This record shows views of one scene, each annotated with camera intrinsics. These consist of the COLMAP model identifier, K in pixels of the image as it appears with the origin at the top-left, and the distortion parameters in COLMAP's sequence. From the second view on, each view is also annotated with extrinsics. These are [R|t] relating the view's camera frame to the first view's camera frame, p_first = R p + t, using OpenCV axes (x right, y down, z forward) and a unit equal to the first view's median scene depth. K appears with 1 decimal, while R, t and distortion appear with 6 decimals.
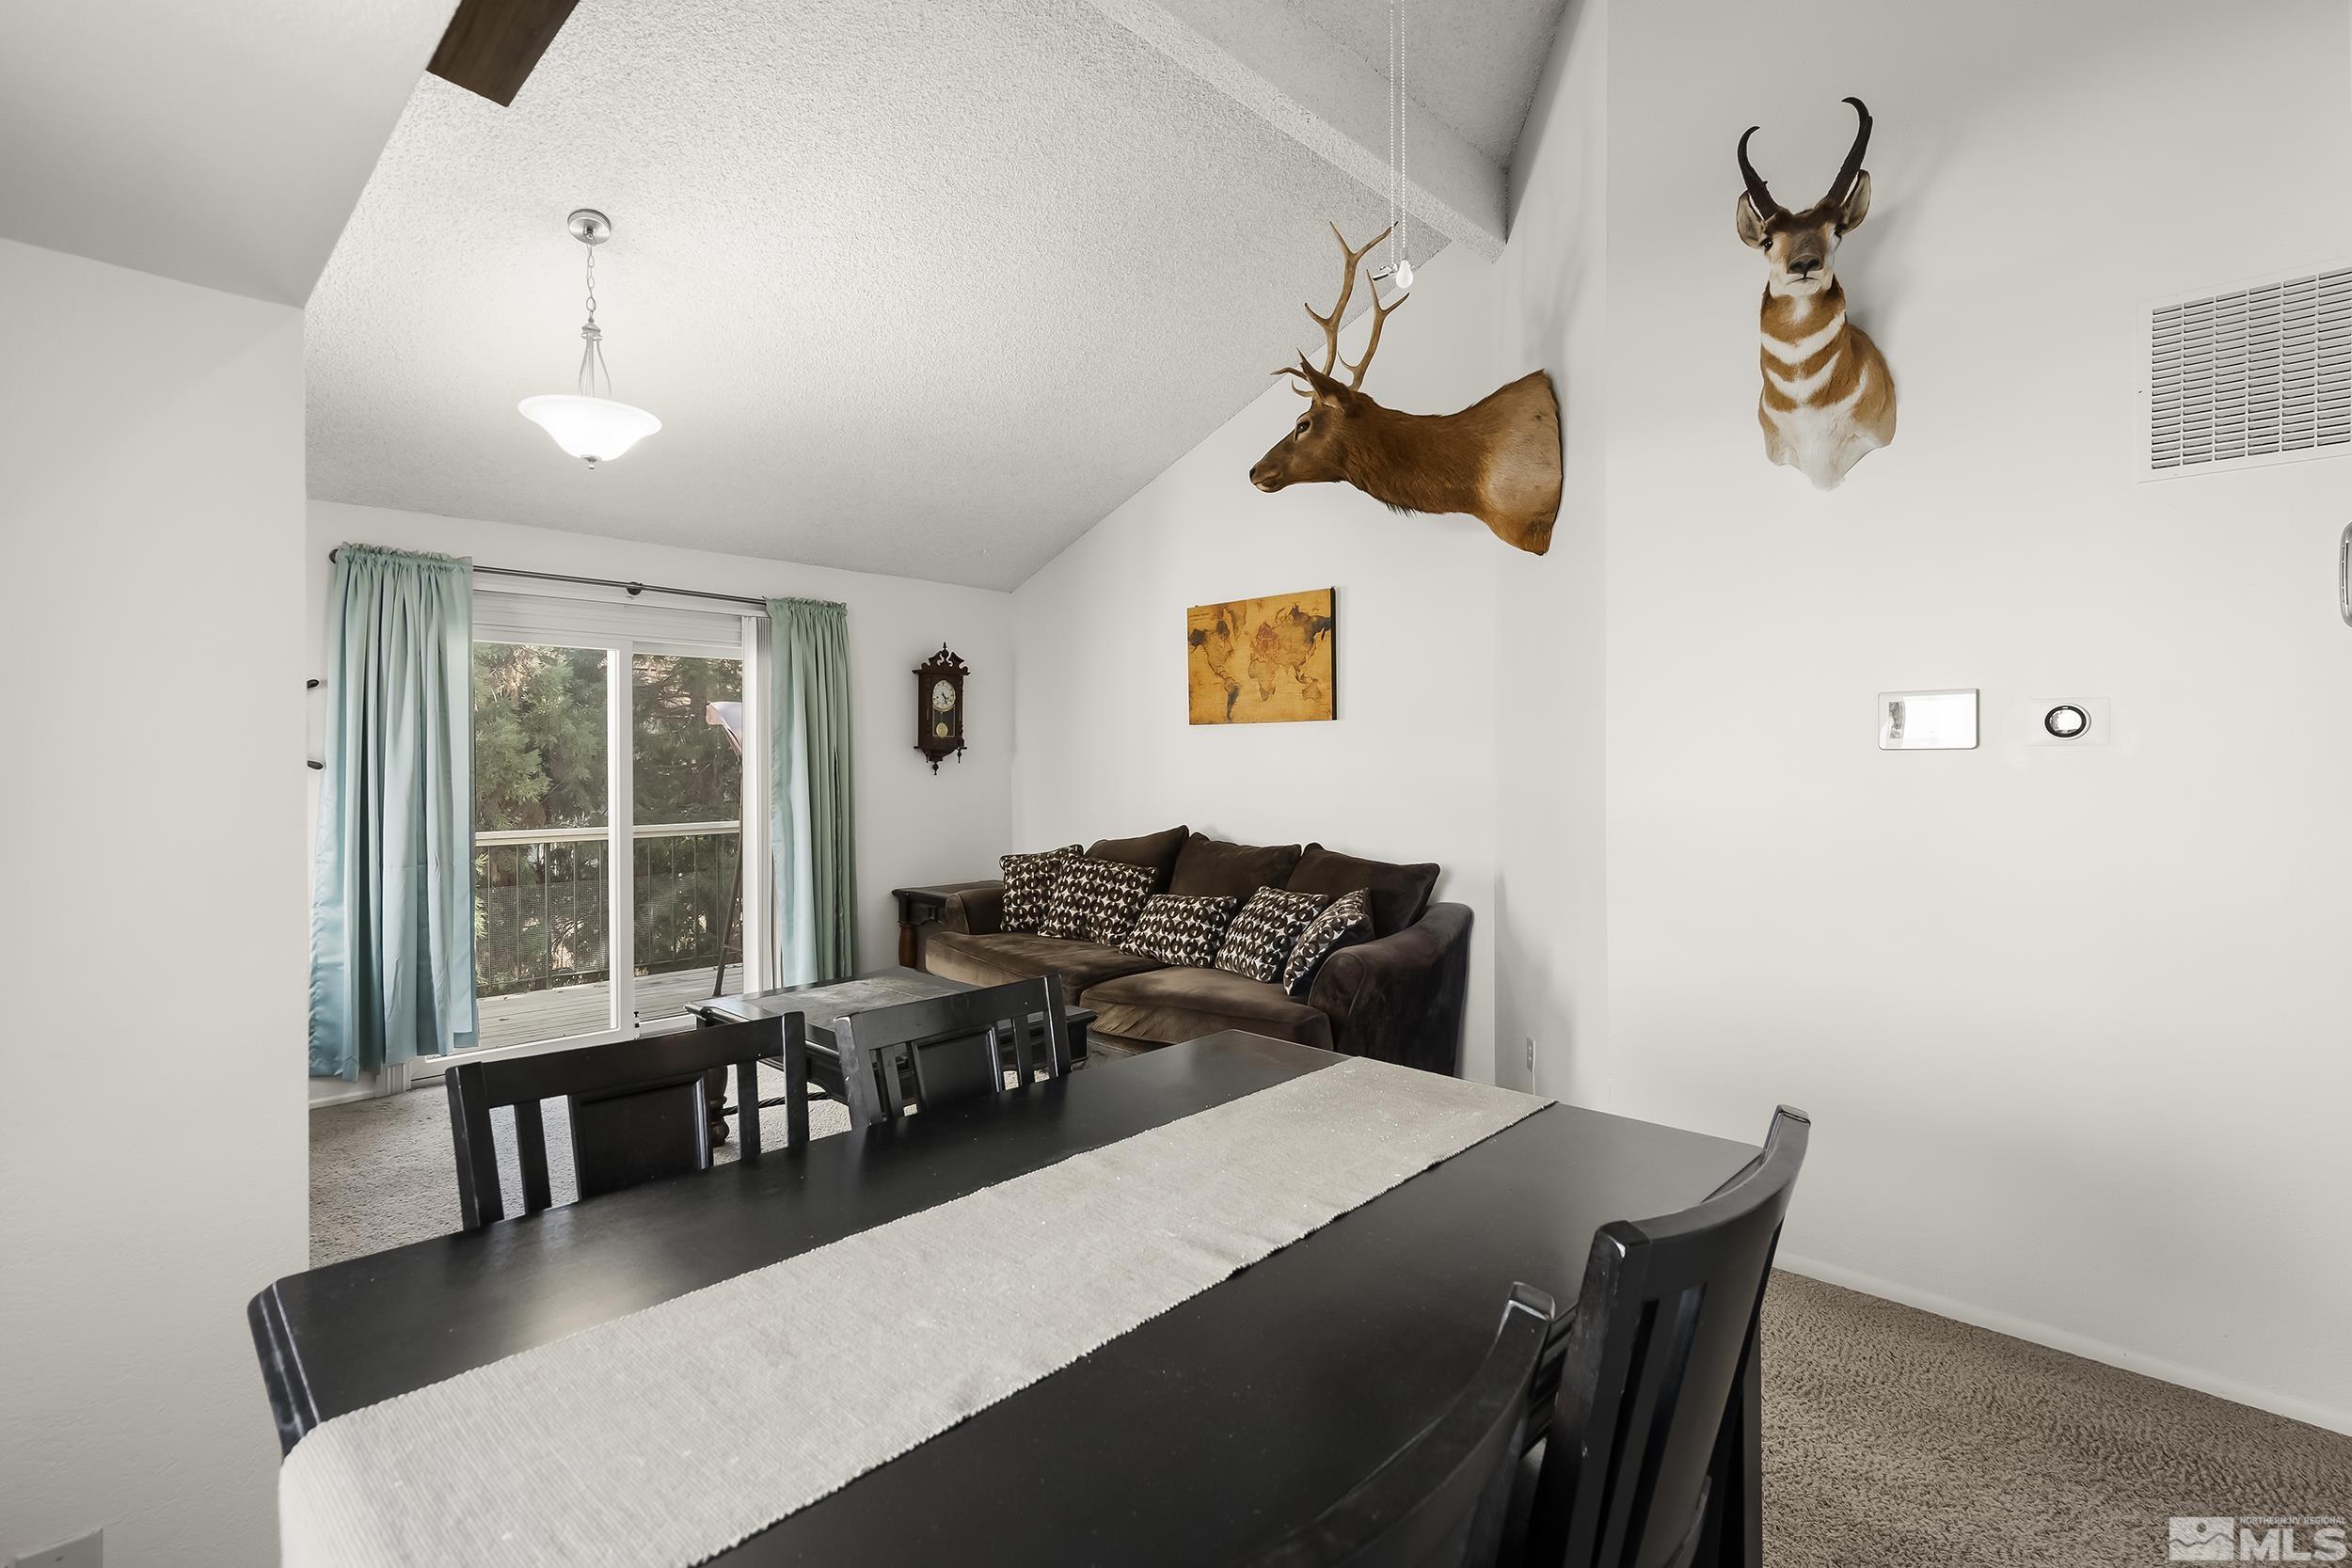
lens RADIAL K [[1066.1, 0, 1153.3], [0, 1066.1, 760.6], [0, 0, 1]] dist [0.000737, 0.000508]
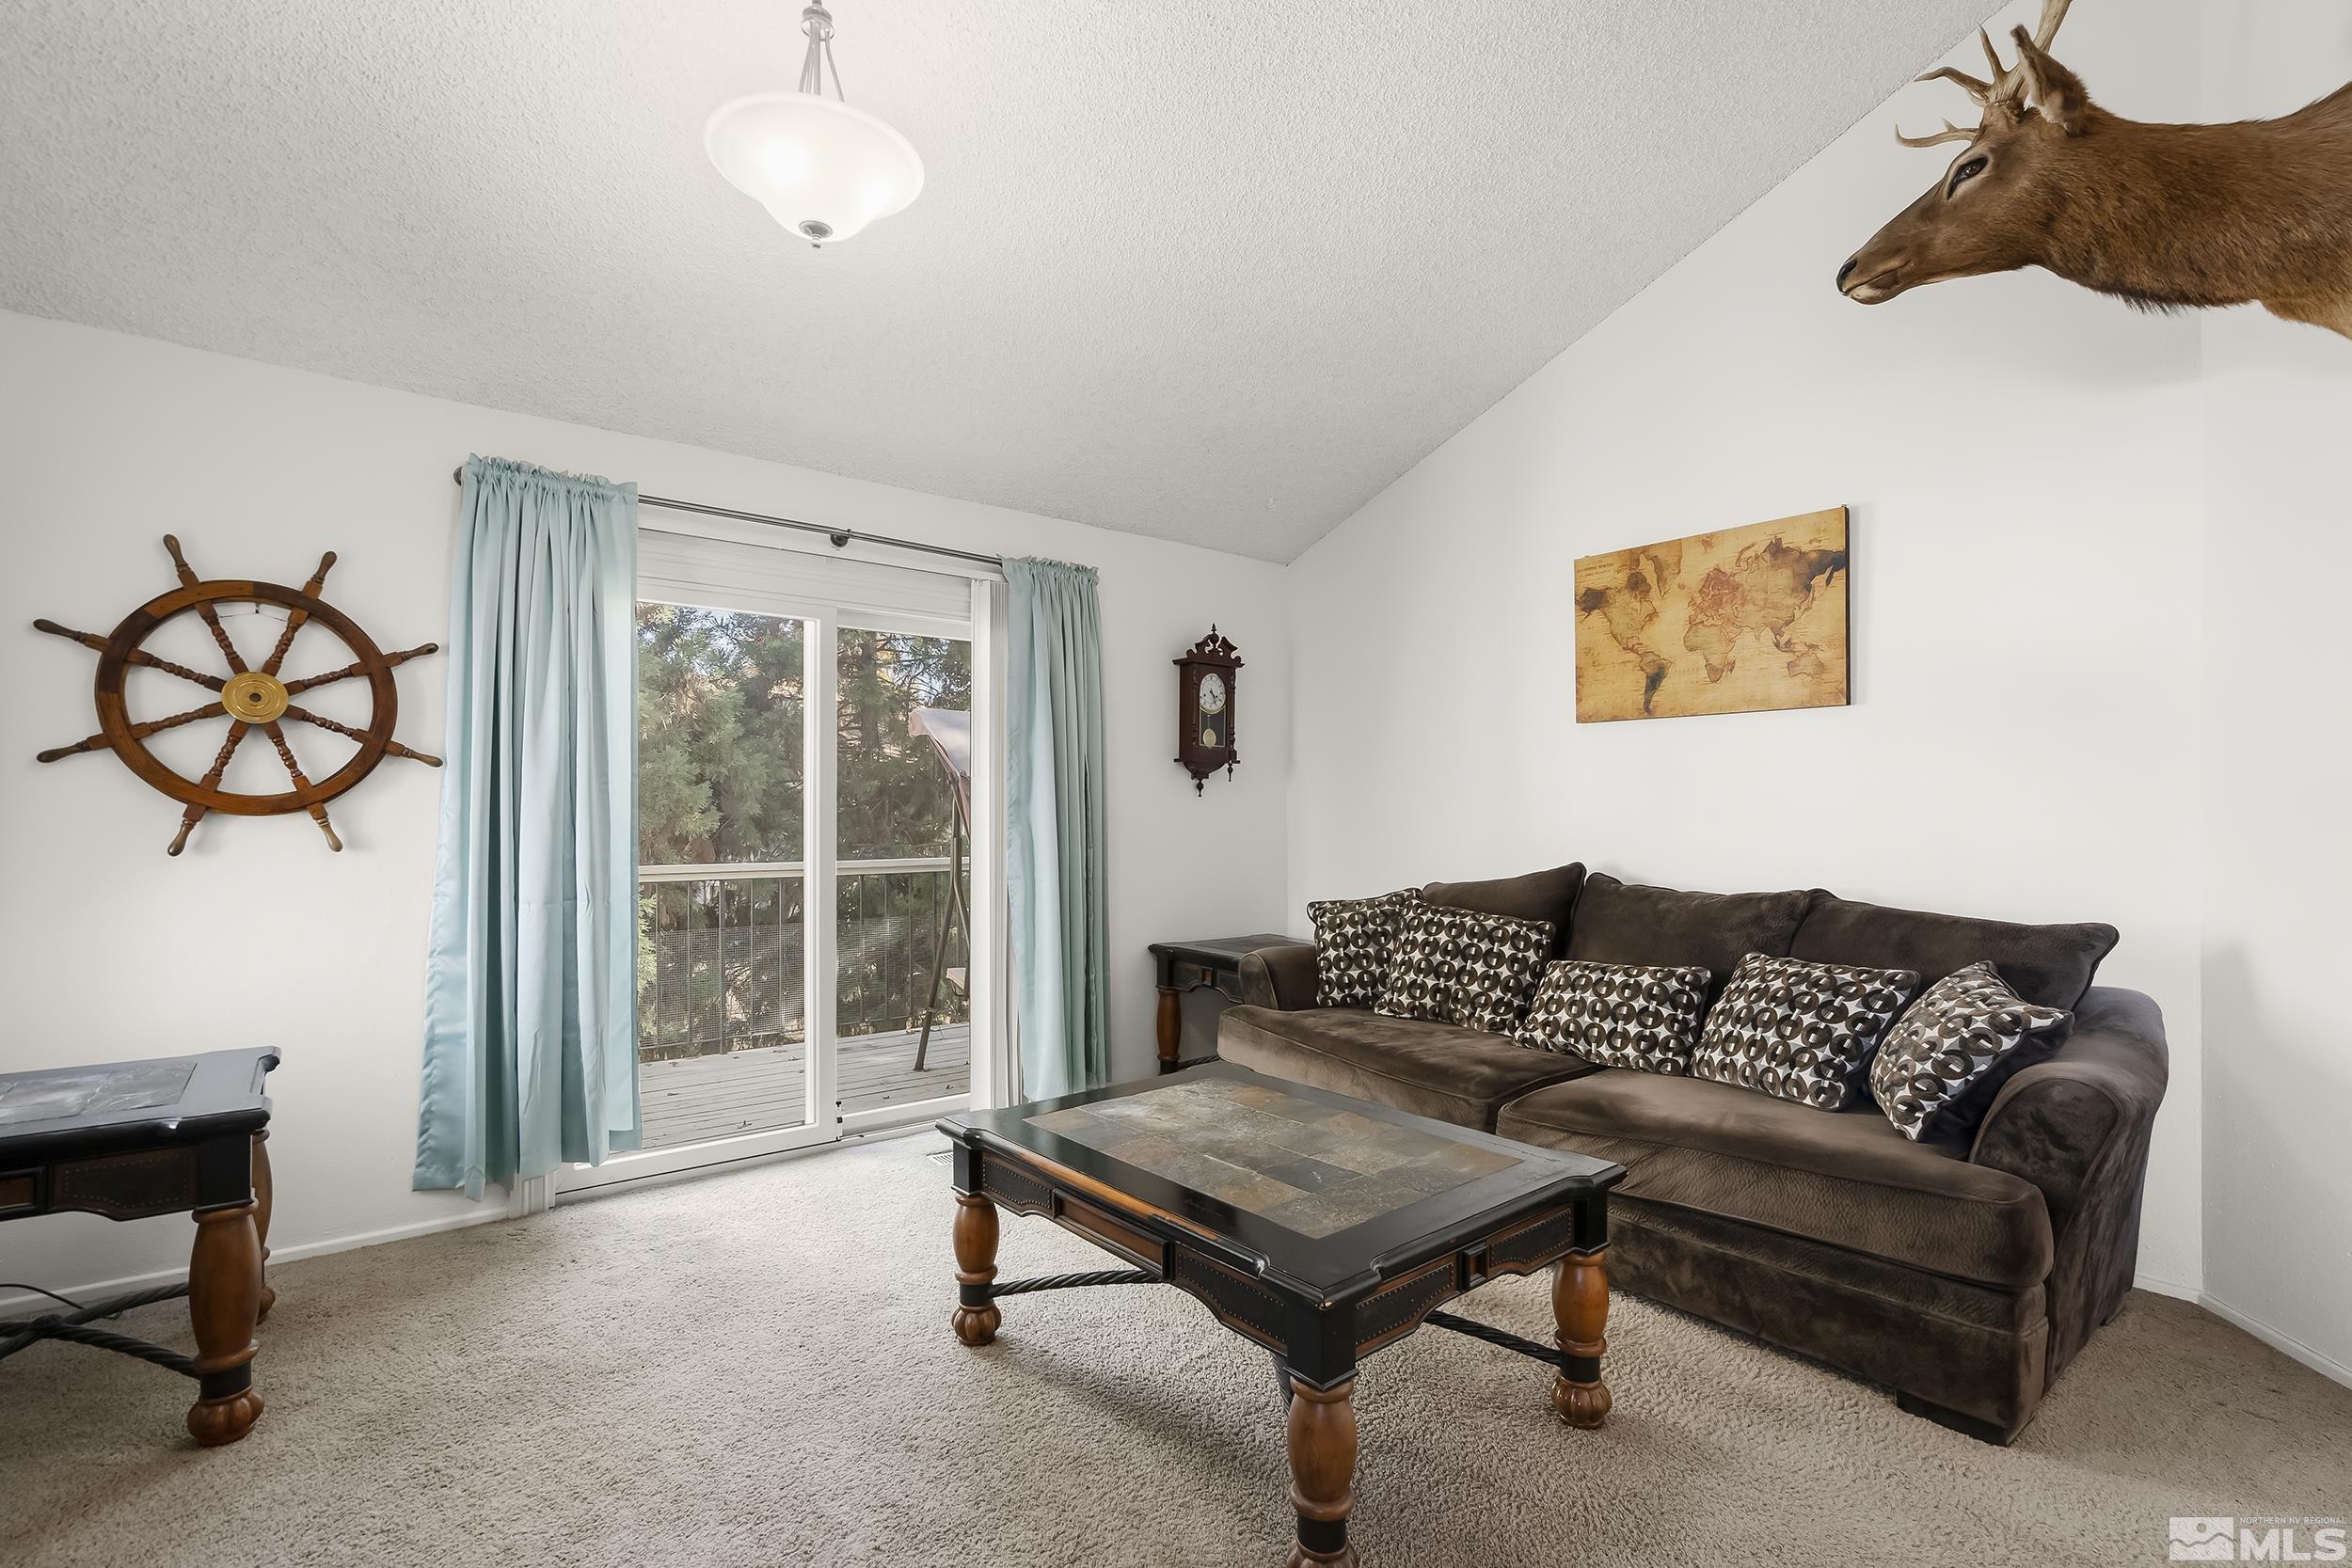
lens RADIAL K [[1076.6, 0, 1167.9], [0, 1076.6, 810.7], [0, 0, 1]] dist [-0.001913, 0.000104]
pose [[0.993248, 0.005437, -0.115884, -0.166884], [-0.005473, 0.999985, 0.000013, 0.029107], [0.115882, 0.000621, 0.993263, 0.271535]]
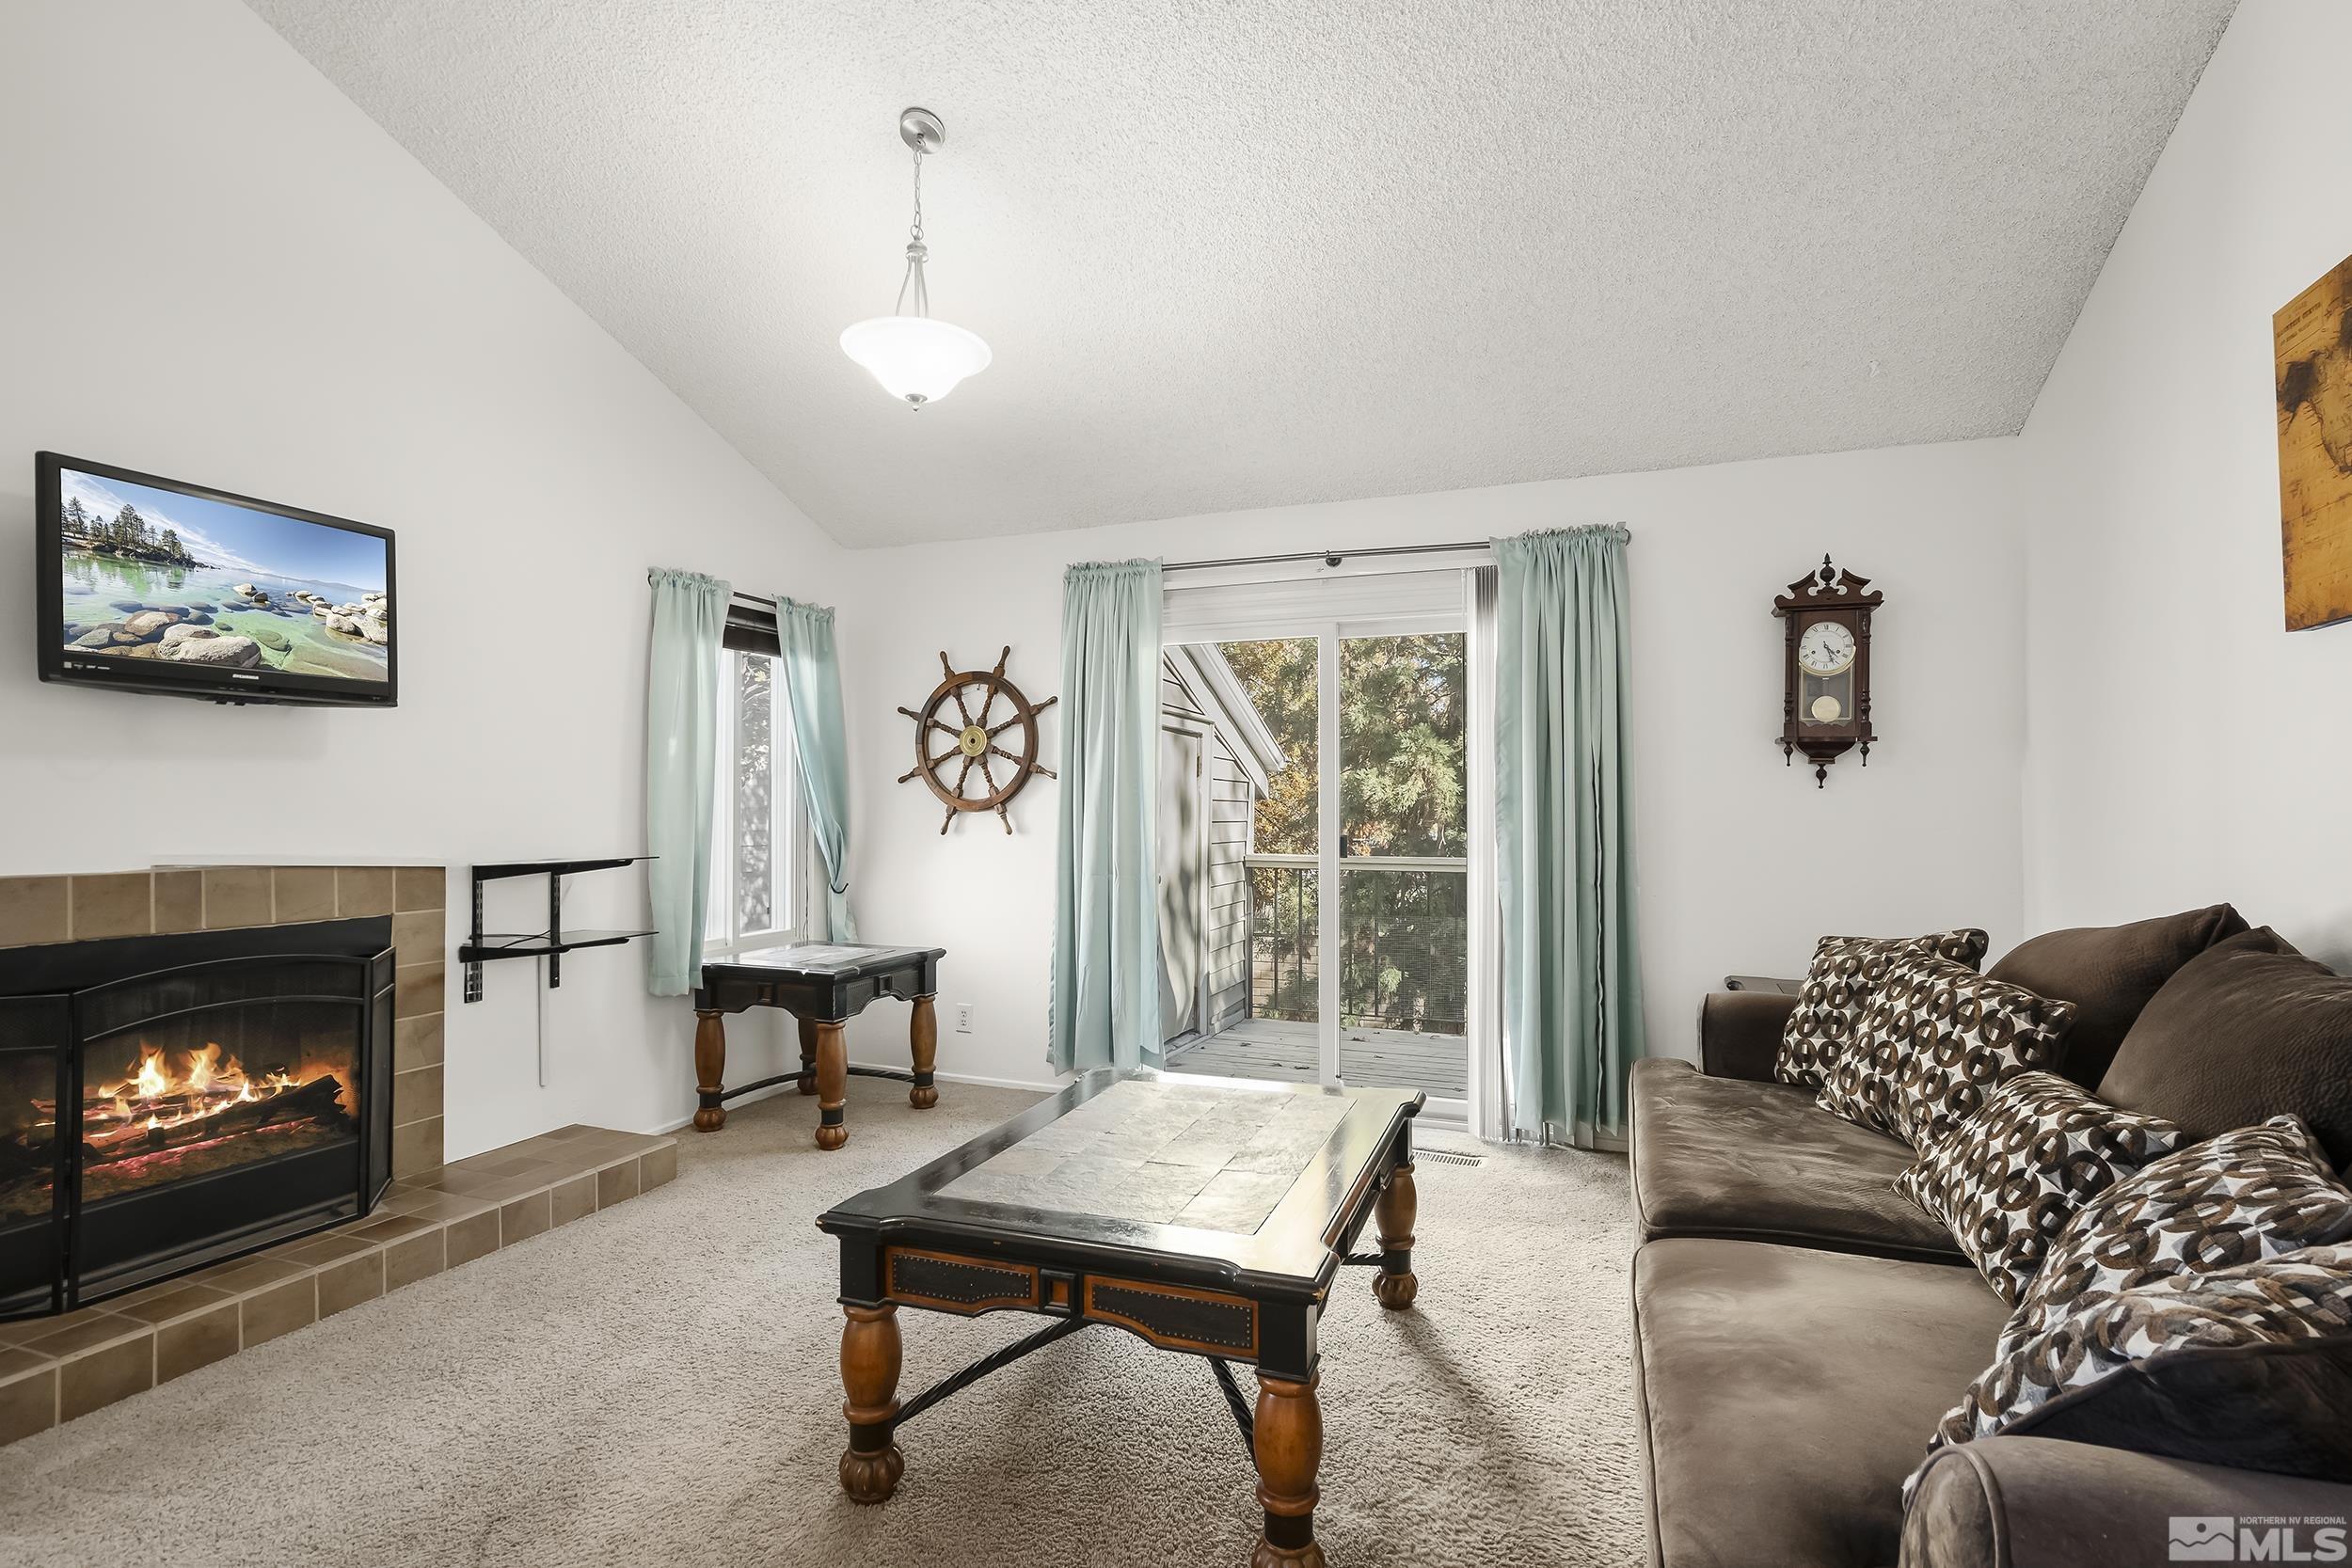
lens RADIAL K [[1099.1, 0, 1210.8], [0, 1099.1, 798.4], [0, 0, 1]] dist [-0.000606, 0.000014]
pose [[0.424865, -0.005854, -0.905238, 0.235002], [-0.001448, 0.999973, -0.007147, 0.029035], [0.905256, 0.004347, 0.424845, 0.548457]]
